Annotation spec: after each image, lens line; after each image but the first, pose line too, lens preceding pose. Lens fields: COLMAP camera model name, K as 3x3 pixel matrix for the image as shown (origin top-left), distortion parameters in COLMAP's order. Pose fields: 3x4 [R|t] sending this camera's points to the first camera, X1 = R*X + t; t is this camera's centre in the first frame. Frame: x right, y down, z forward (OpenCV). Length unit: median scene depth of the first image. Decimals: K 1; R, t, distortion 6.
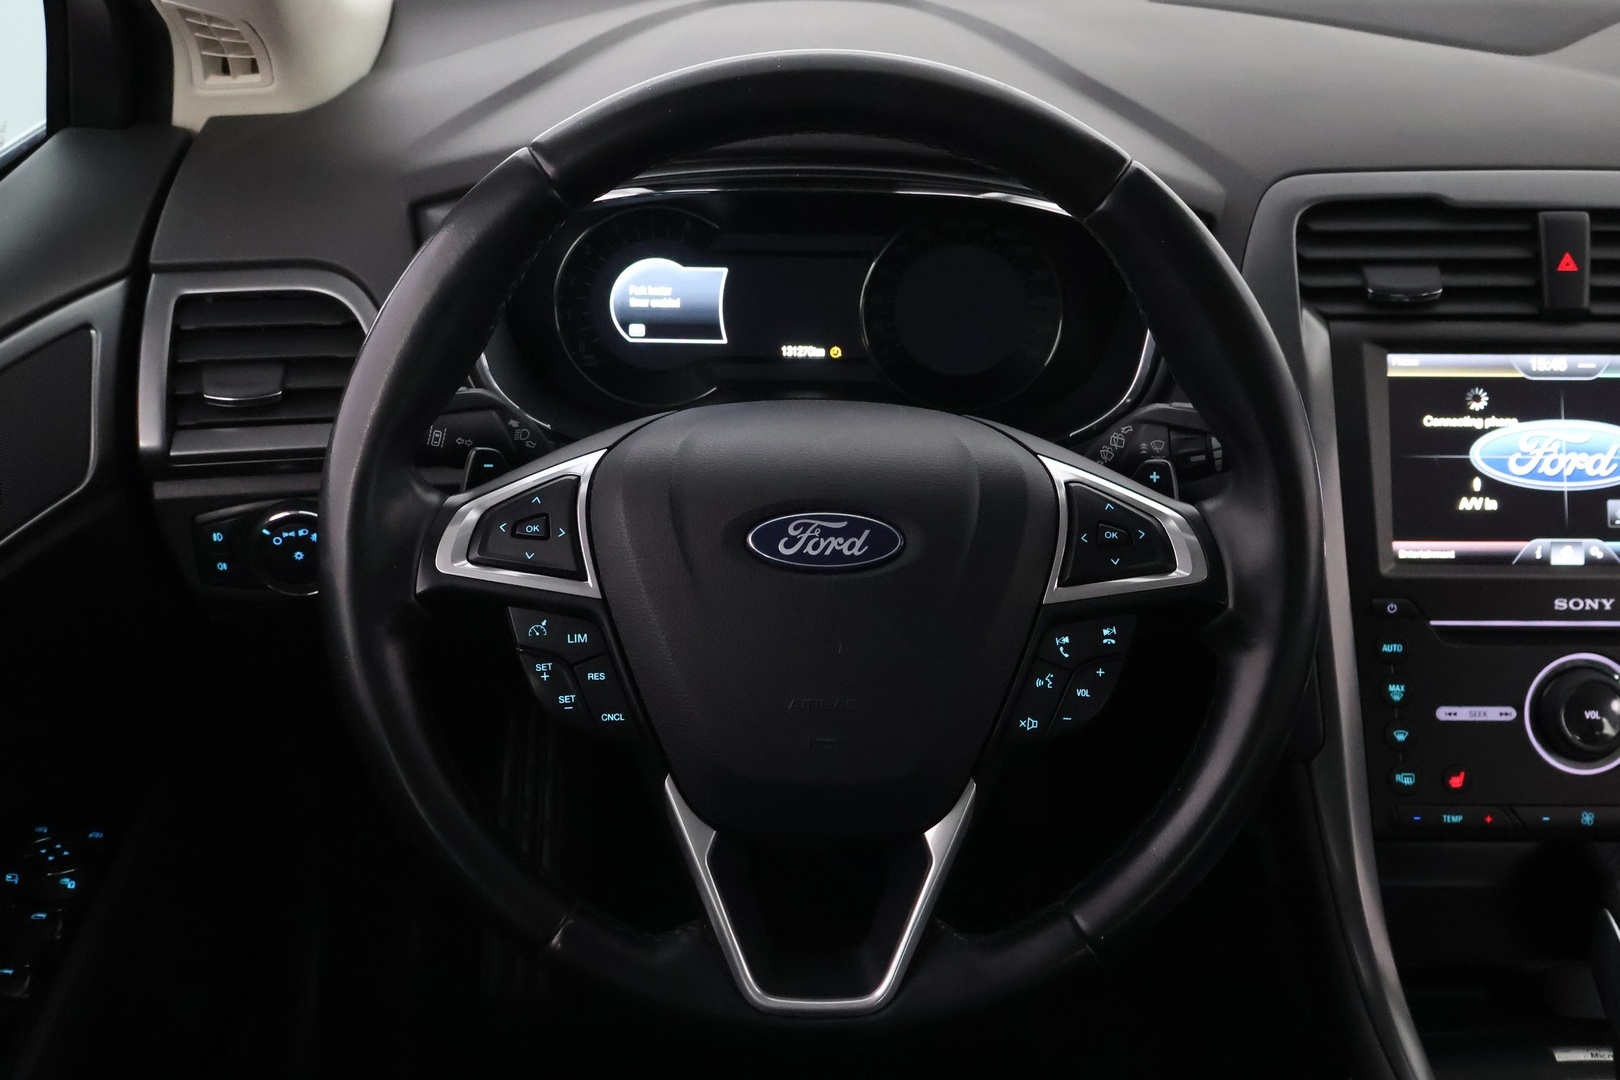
lens RADIAL K [[1888.4, 0, 821.4], [0, 1888.4, 564.9], [0, 0, 1]] dist [0.003352, 0.000000]
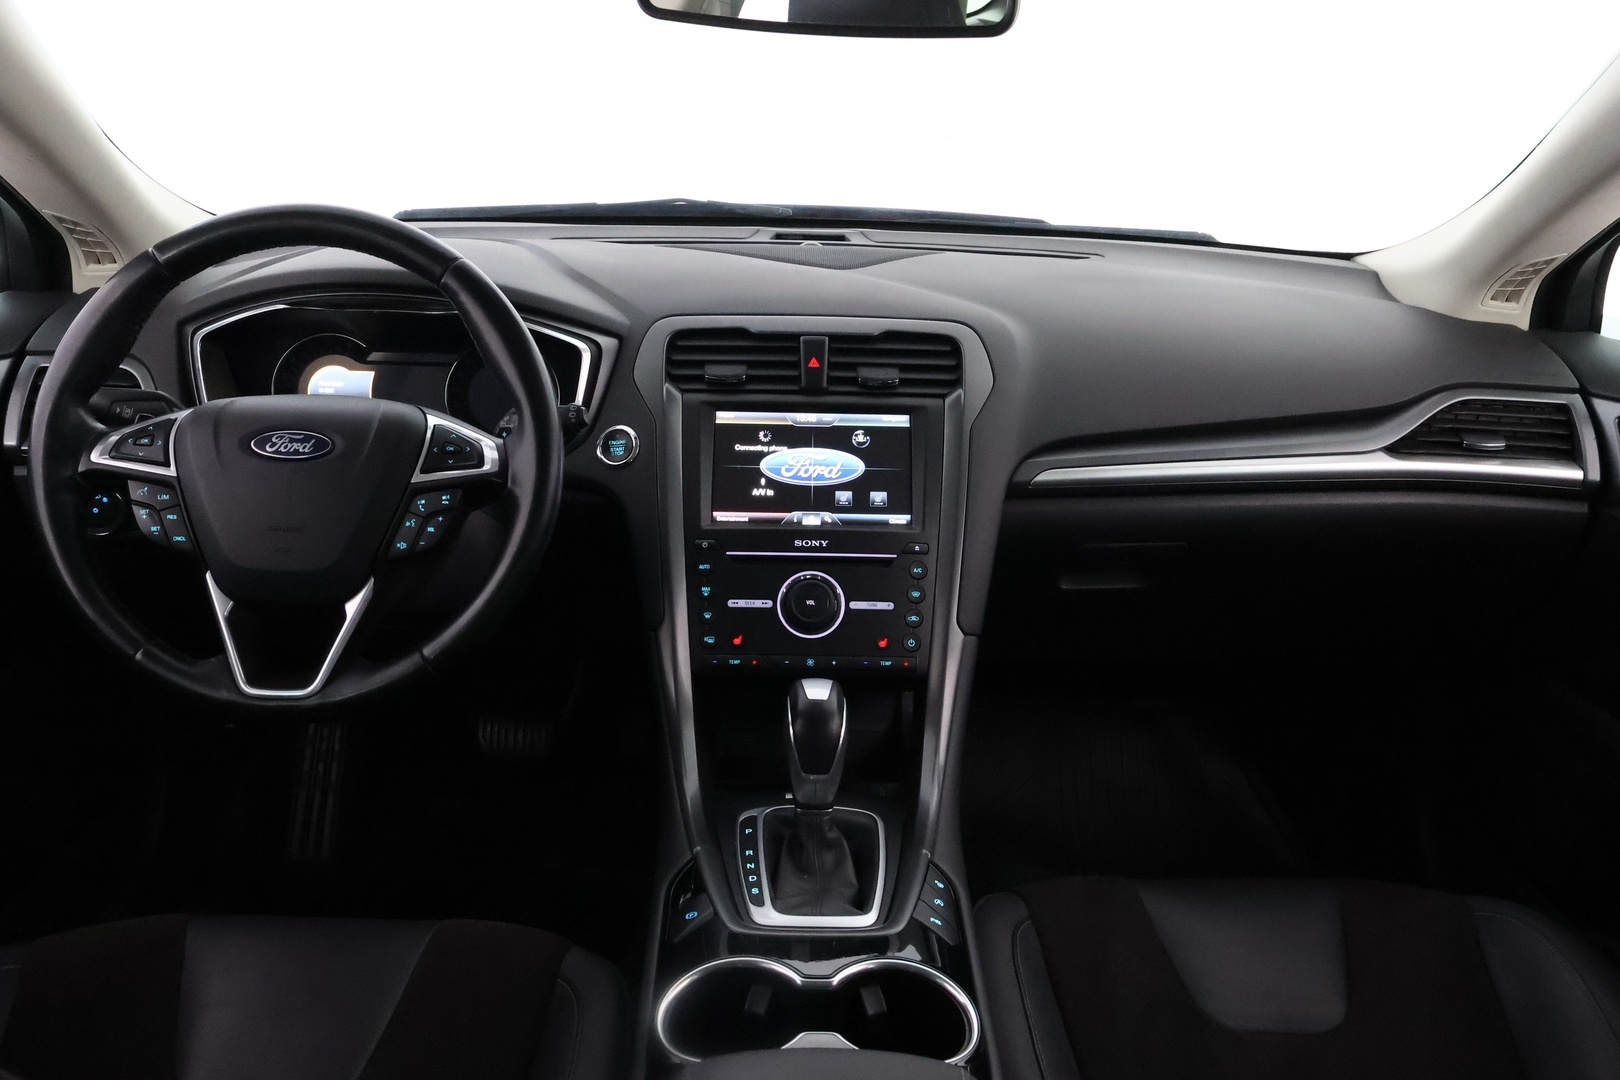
lens RADIAL K [[1375.3, 0, 811.4], [0, 1375.3, 537.2], [0, 0, 1]] dist [0.000736, 0.000660]
pose [[0.999634, 0.012374, 0.024063, 0.485028], [-0.008334, 0.986880, -0.161238, 0.293241], [-0.025742, 0.160978, 0.986622, -0.373475]]
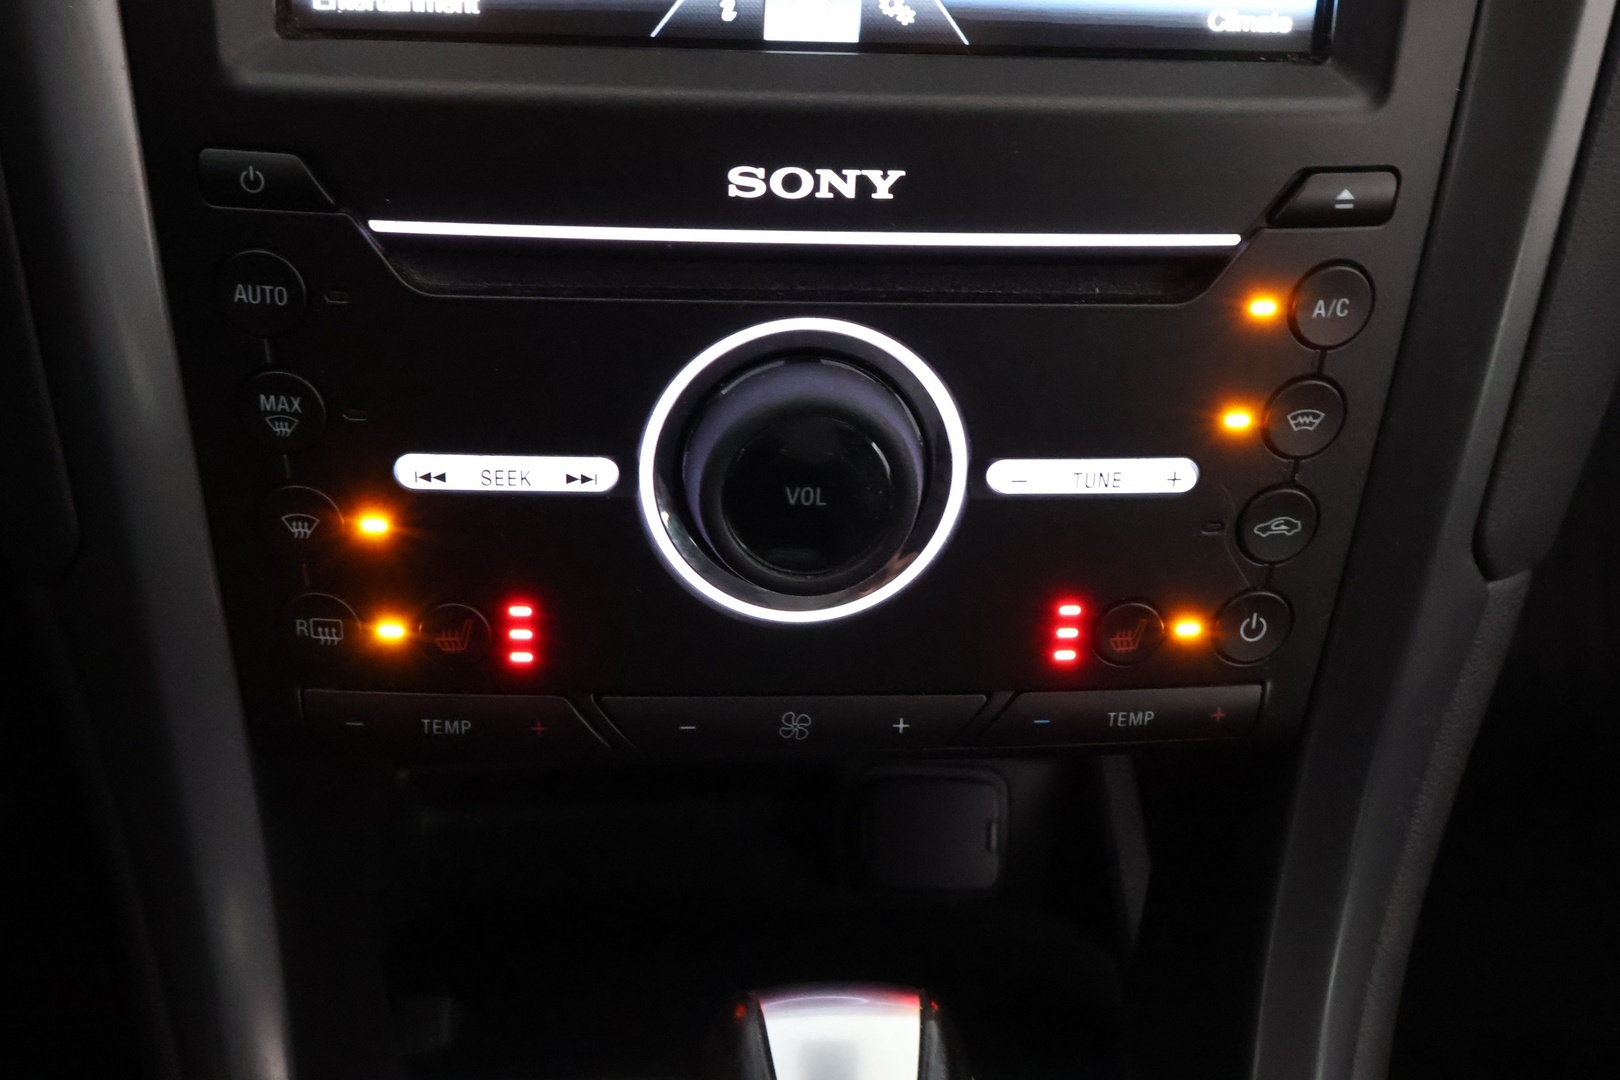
lens RADIAL K [[2025.1, 0, 812.7], [0, 2025.1, 537.5], [0, 0, 1]] dist [-0.061619, 0.000000]
pose [[0.996501, 0.004849, 0.083444, 0.485717], [-0.040931, 0.898735, 0.436577, -0.106323], [-0.072877, -0.438464, 0.895789, 0.837188]]
